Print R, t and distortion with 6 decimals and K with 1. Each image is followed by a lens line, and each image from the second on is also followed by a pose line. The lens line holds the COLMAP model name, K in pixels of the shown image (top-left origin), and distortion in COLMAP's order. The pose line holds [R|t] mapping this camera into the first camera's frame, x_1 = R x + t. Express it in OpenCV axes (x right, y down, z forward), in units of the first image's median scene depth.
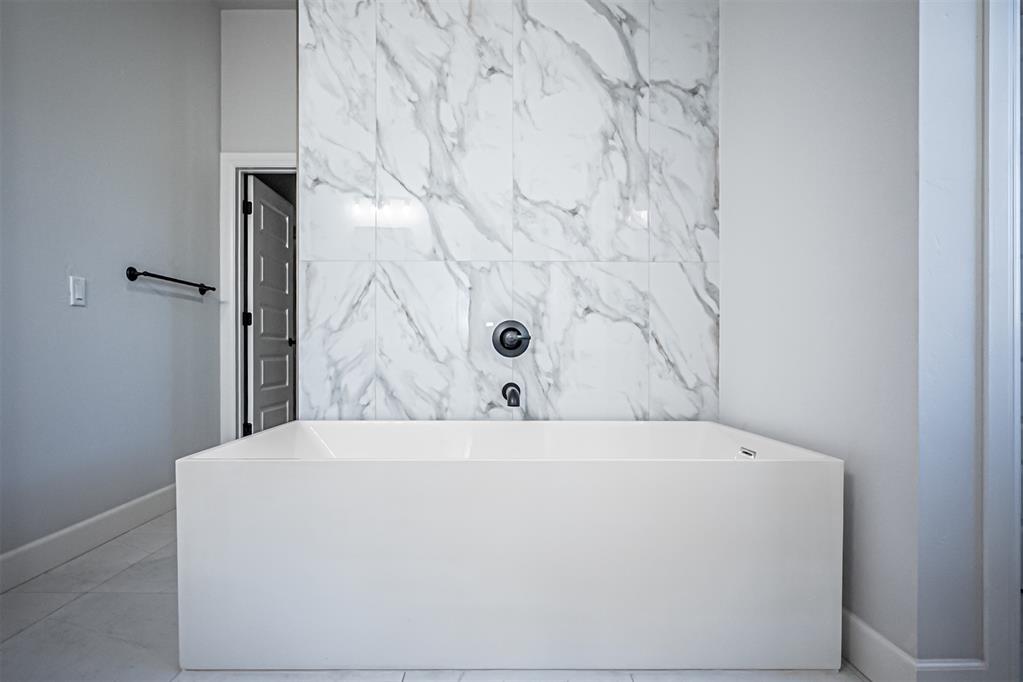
lens RADIAL K [[520.8, 0, 505.3], [0, 520.8, 345.5], [0, 0, 1]] dist [0.001157, -0.000209]
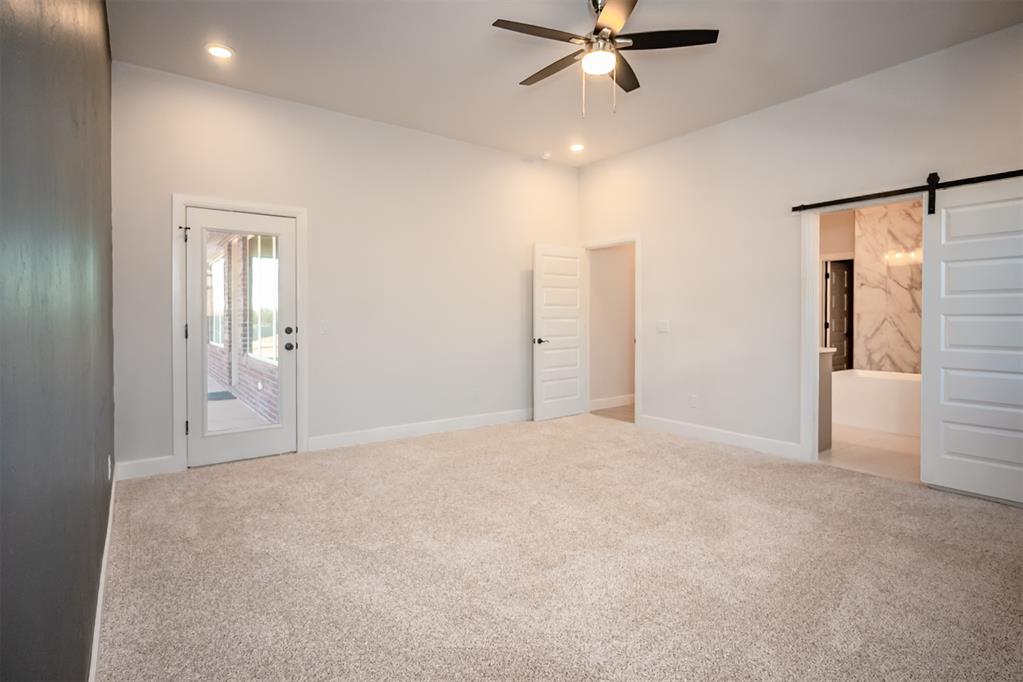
lens RADIAL K [[520.8, 0, 499.3], [0, 520.8, 322.7], [0, 0, 1]] dist [0.001157, -0.000209]
pose [[0.571488, 0.010787, -0.820540, 0.820520], [0.007019, 0.999813, 0.018032, -0.174247], [0.820581, -0.016065, 0.571305, -2.192582]]
